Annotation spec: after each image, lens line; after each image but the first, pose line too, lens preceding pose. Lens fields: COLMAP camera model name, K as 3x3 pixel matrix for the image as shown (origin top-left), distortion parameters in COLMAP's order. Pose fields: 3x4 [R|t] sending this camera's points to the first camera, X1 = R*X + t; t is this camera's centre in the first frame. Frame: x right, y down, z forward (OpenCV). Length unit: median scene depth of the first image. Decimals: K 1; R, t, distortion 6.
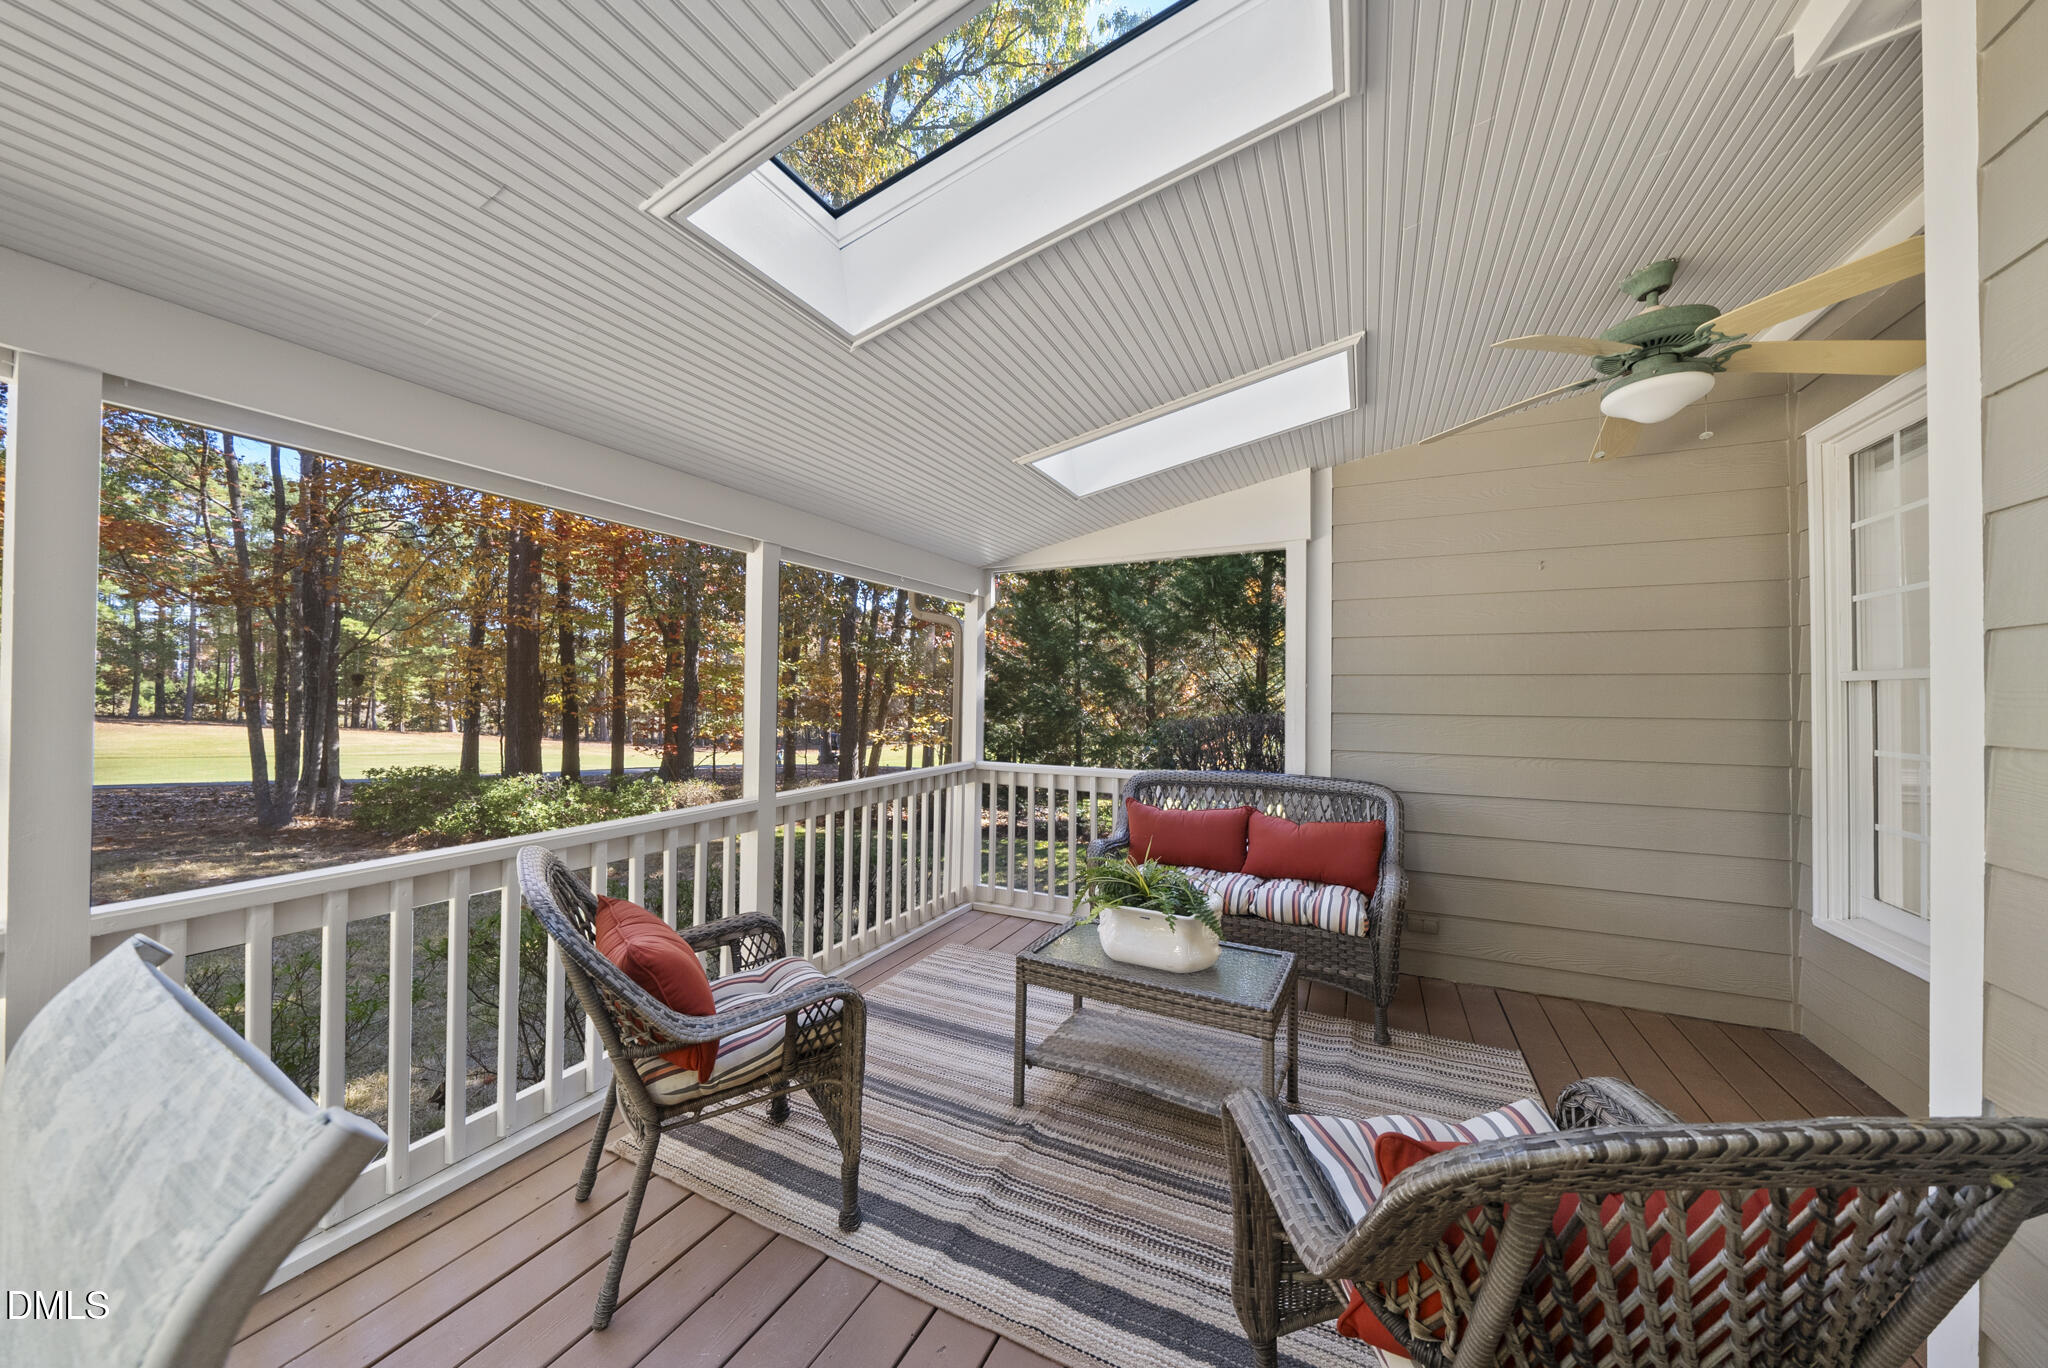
lens RADIAL K [[701.7, 0, 1020.0], [0, 701.7, 691.5], [0, 0, 1]] dist [-0.007793, -0.000232]
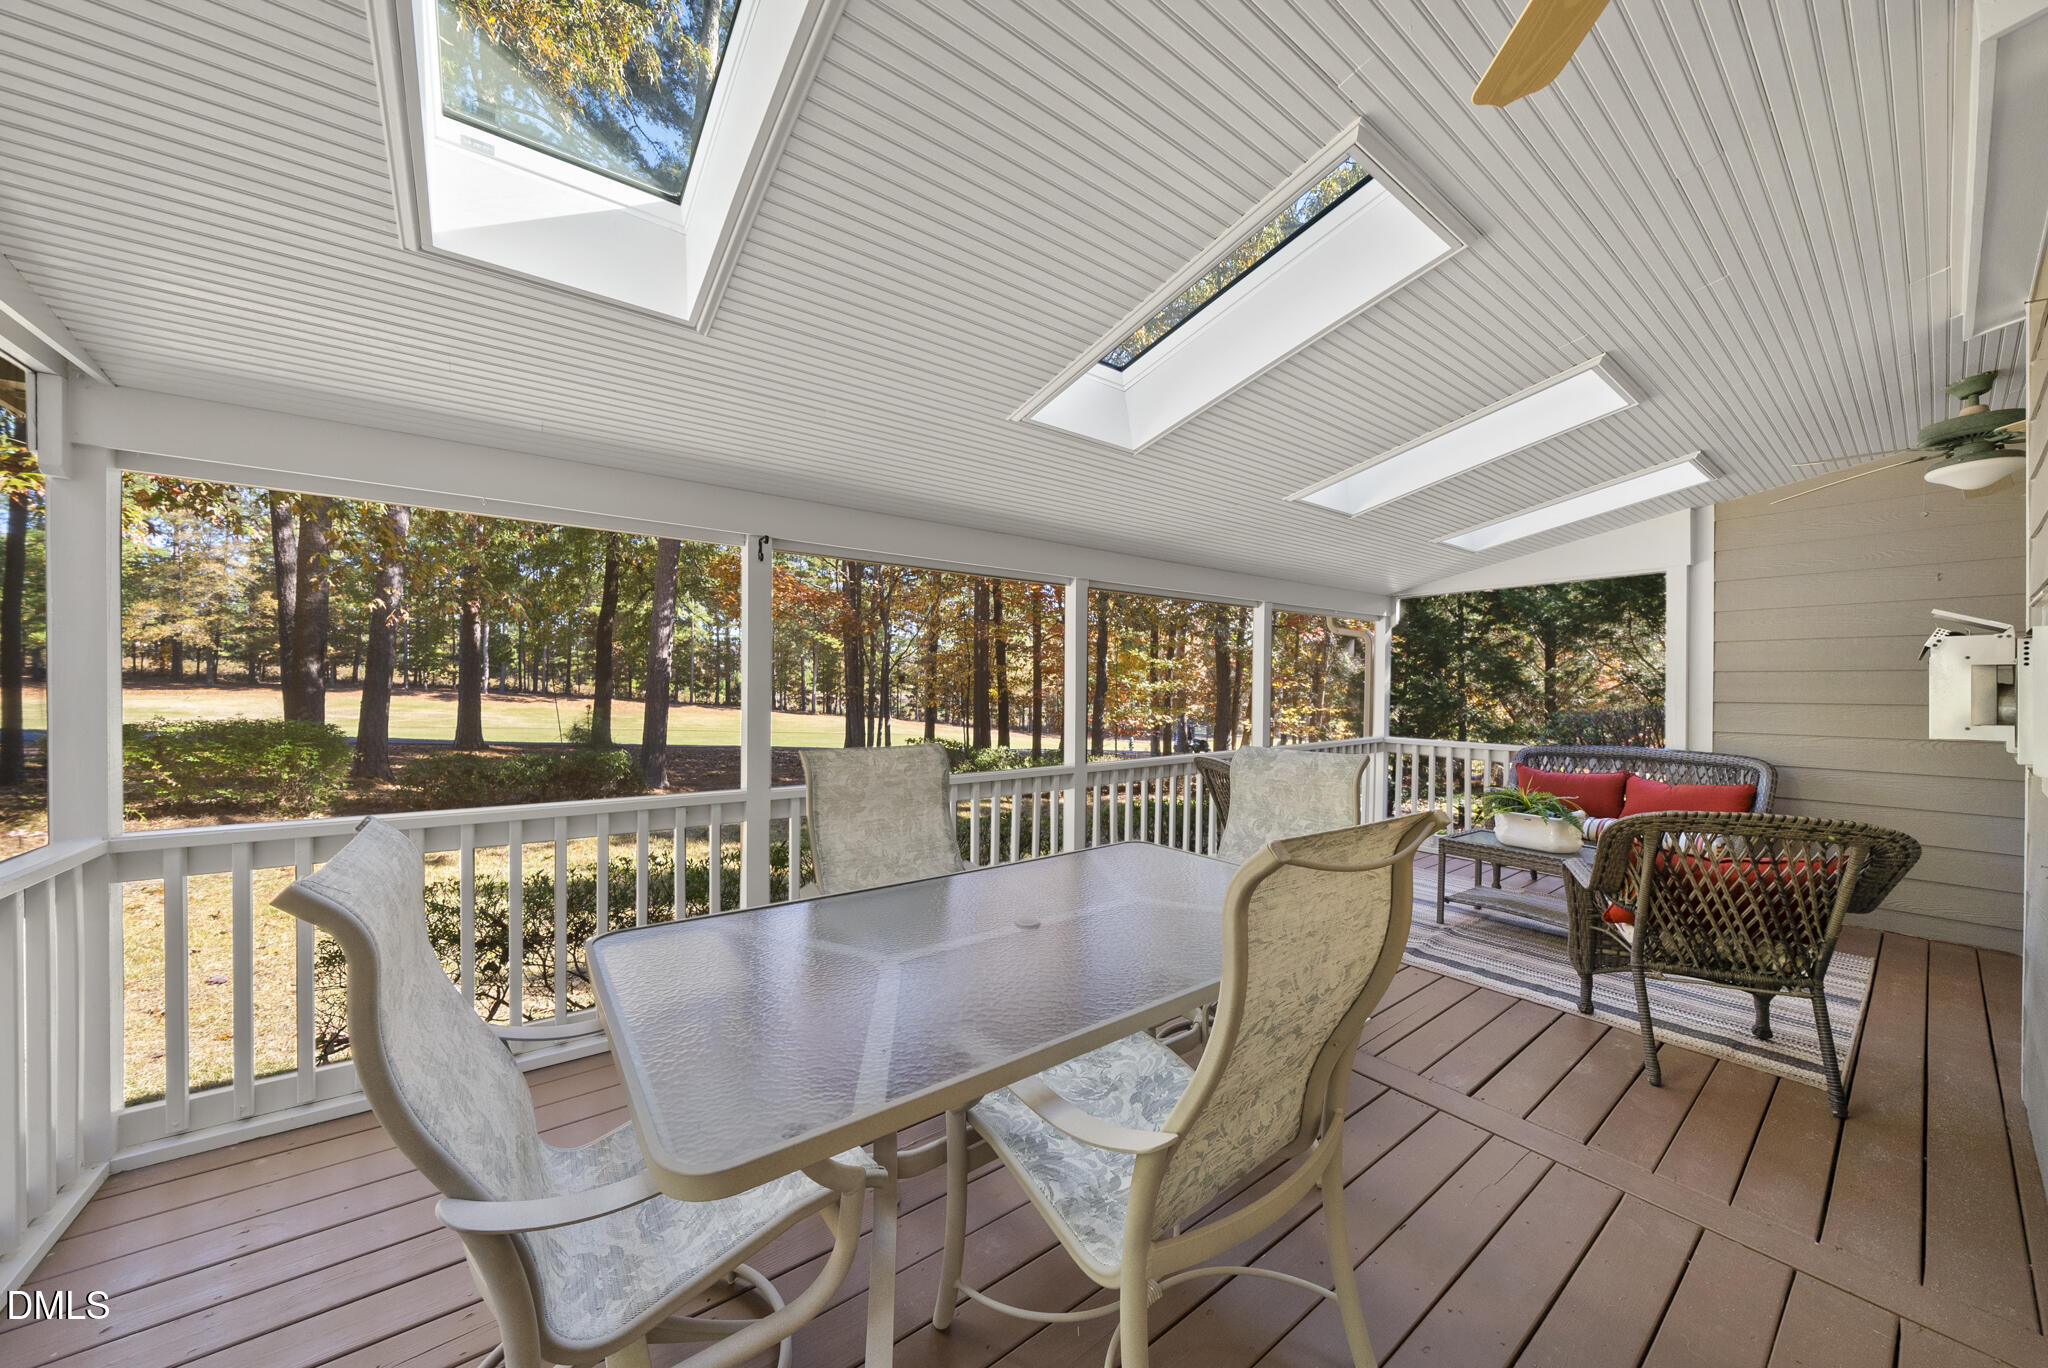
lens RADIAL K [[701.7, 0, 1020.0], [0, 701.7, 691.5], [0, 0, 1]] dist [-0.007793, -0.000232]
pose [[0.890399, -0.001517, -0.455178, -0.060366], [0.006237, 0.999941, 0.008869, -0.004683], [0.455138, -0.010736, 0.890356, -0.438849]]
